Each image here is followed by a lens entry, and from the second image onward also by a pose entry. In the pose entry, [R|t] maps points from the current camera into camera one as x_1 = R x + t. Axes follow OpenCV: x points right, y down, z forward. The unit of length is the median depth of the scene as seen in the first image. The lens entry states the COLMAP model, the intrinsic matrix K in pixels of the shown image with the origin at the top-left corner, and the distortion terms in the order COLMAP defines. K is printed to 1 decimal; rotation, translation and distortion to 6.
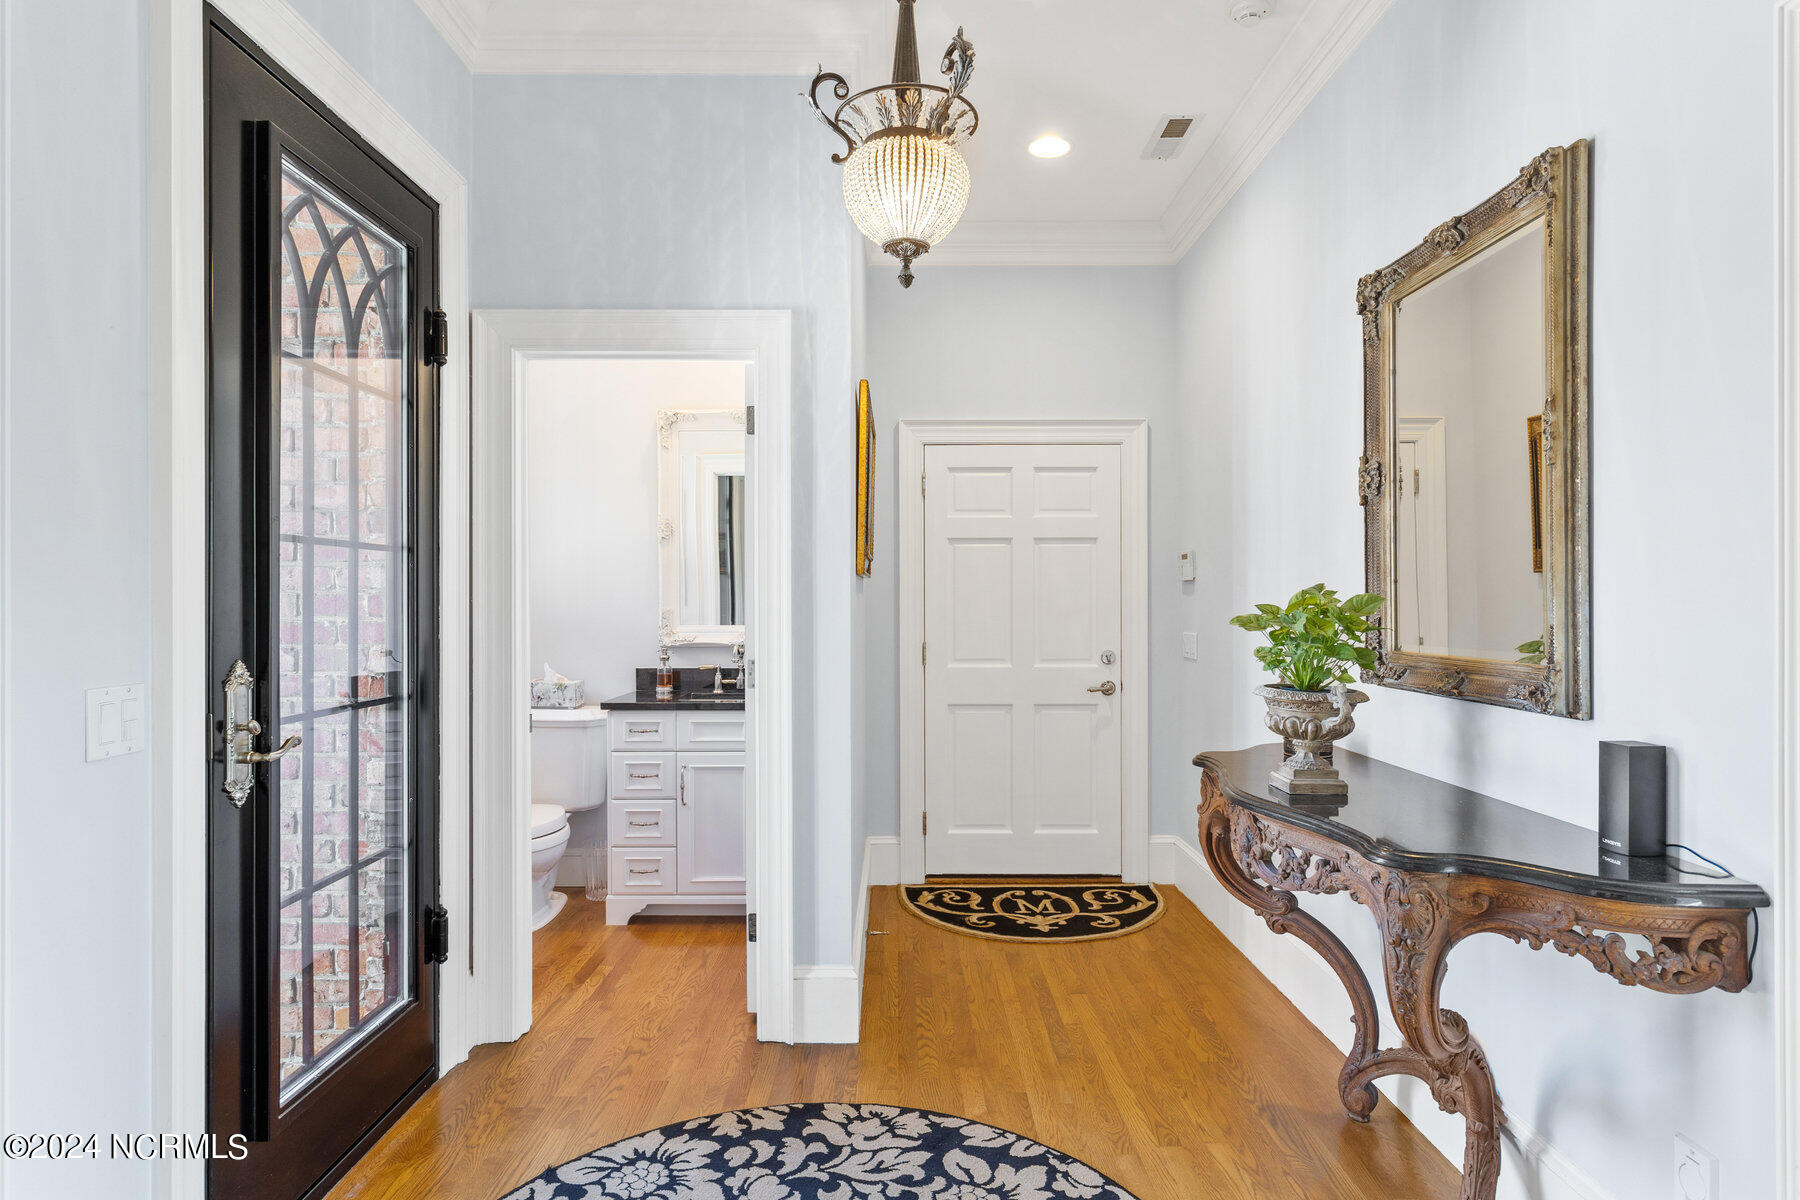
lens RADIAL K [[1031.6, 0, 901.4], [0, 1031.6, 600.9], [0, 0, 1]] dist [0.000428, 0.000008]
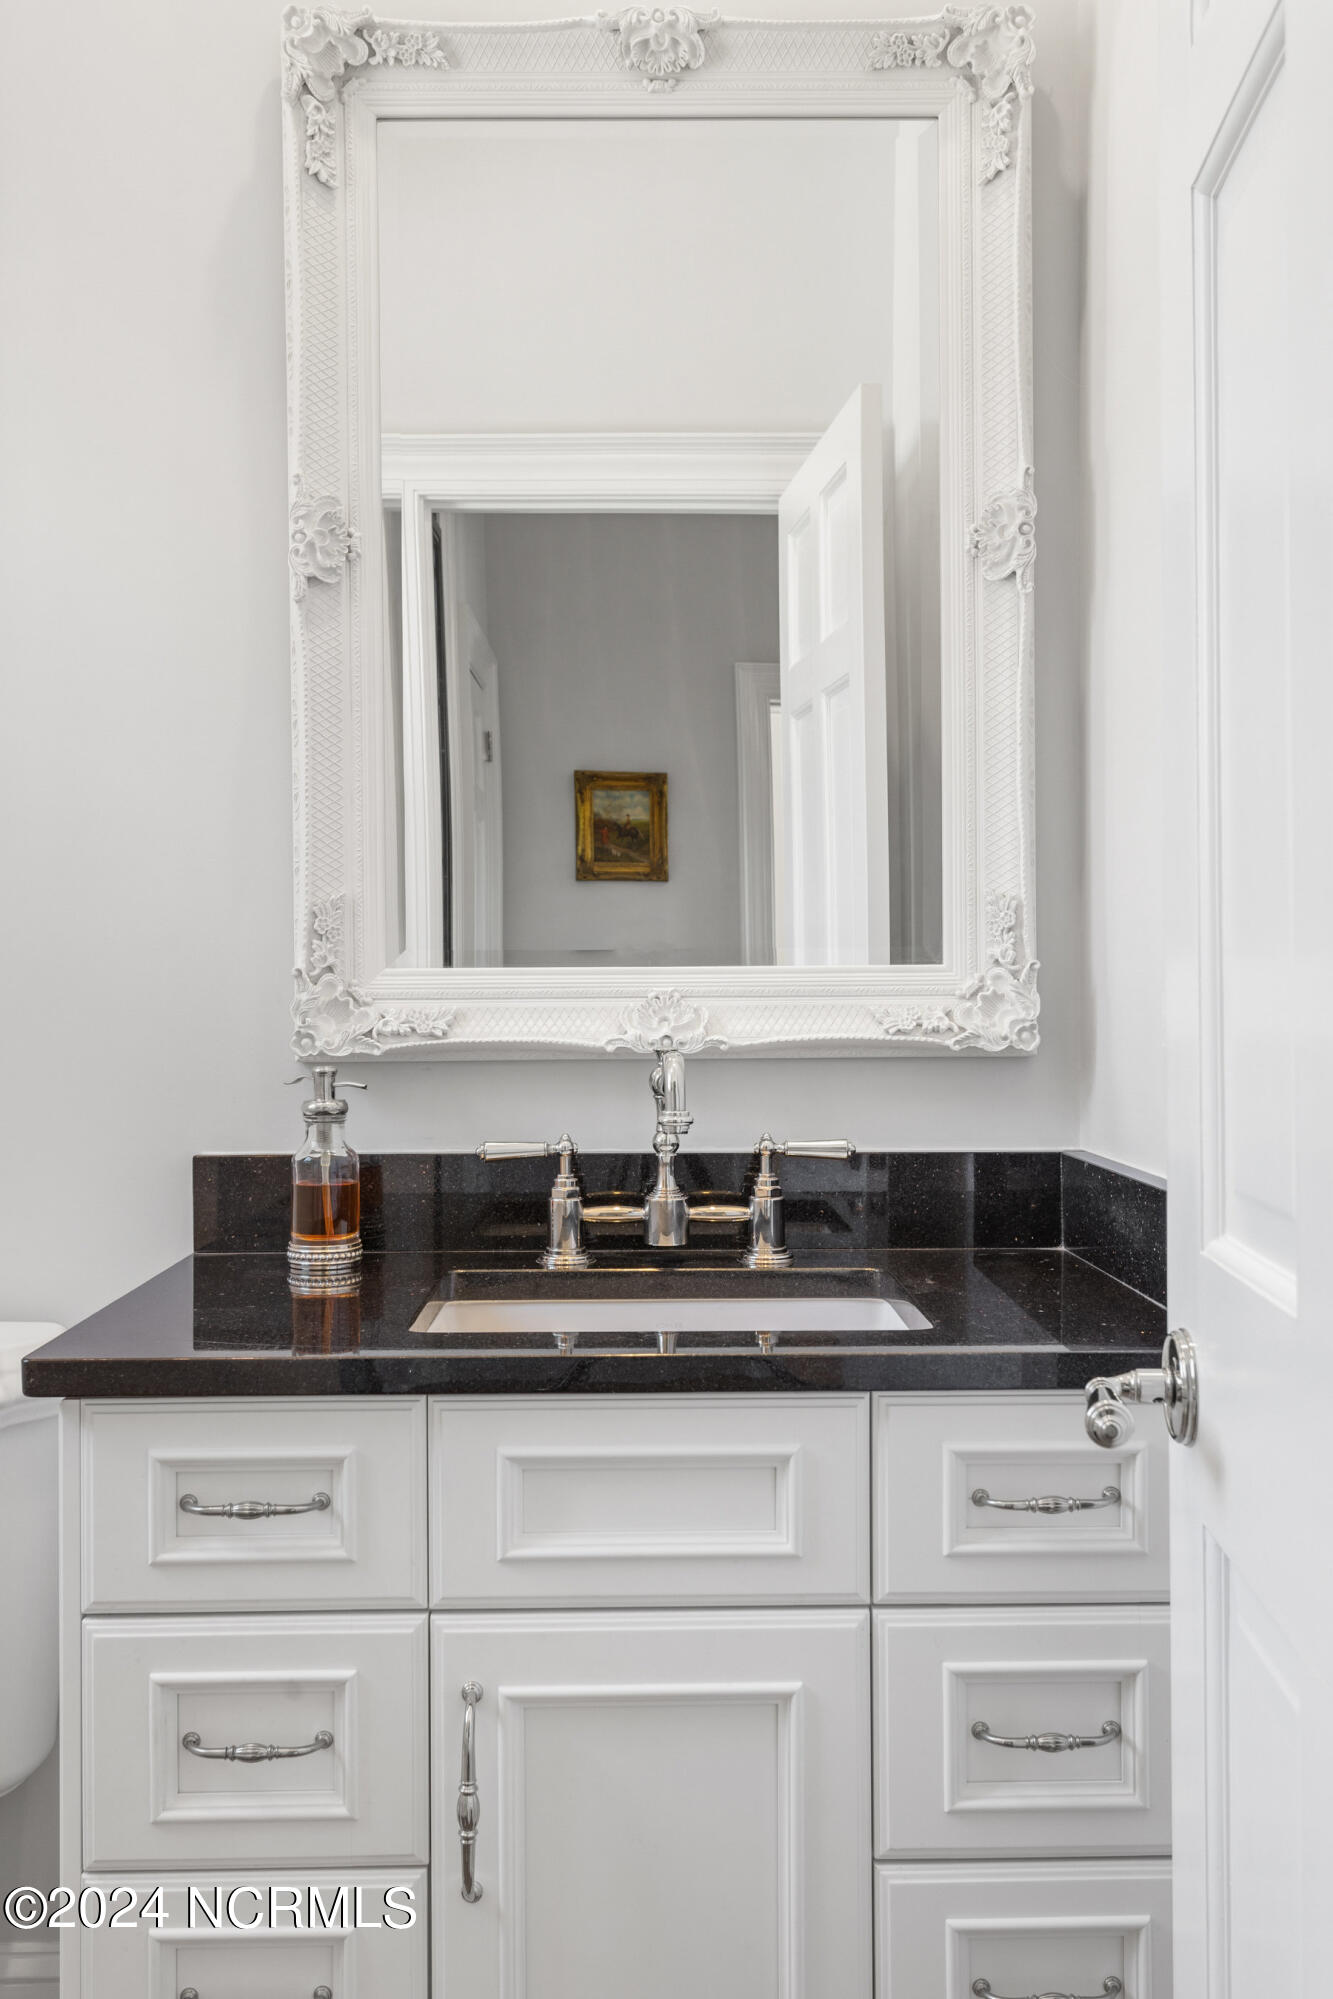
lens RADIAL K [[1851.4, 0, 665.1], [0, 1851.4, 1001.1], [0, 0, 1]] dist [0.001459, 0.000000]
pose [[0.999740, -0.001909, 0.022723, -0.165487], [0.001784, 0.999983, 0.005520, 0.029737], [-0.022733, -0.005478, 0.999727, 0.600492]]
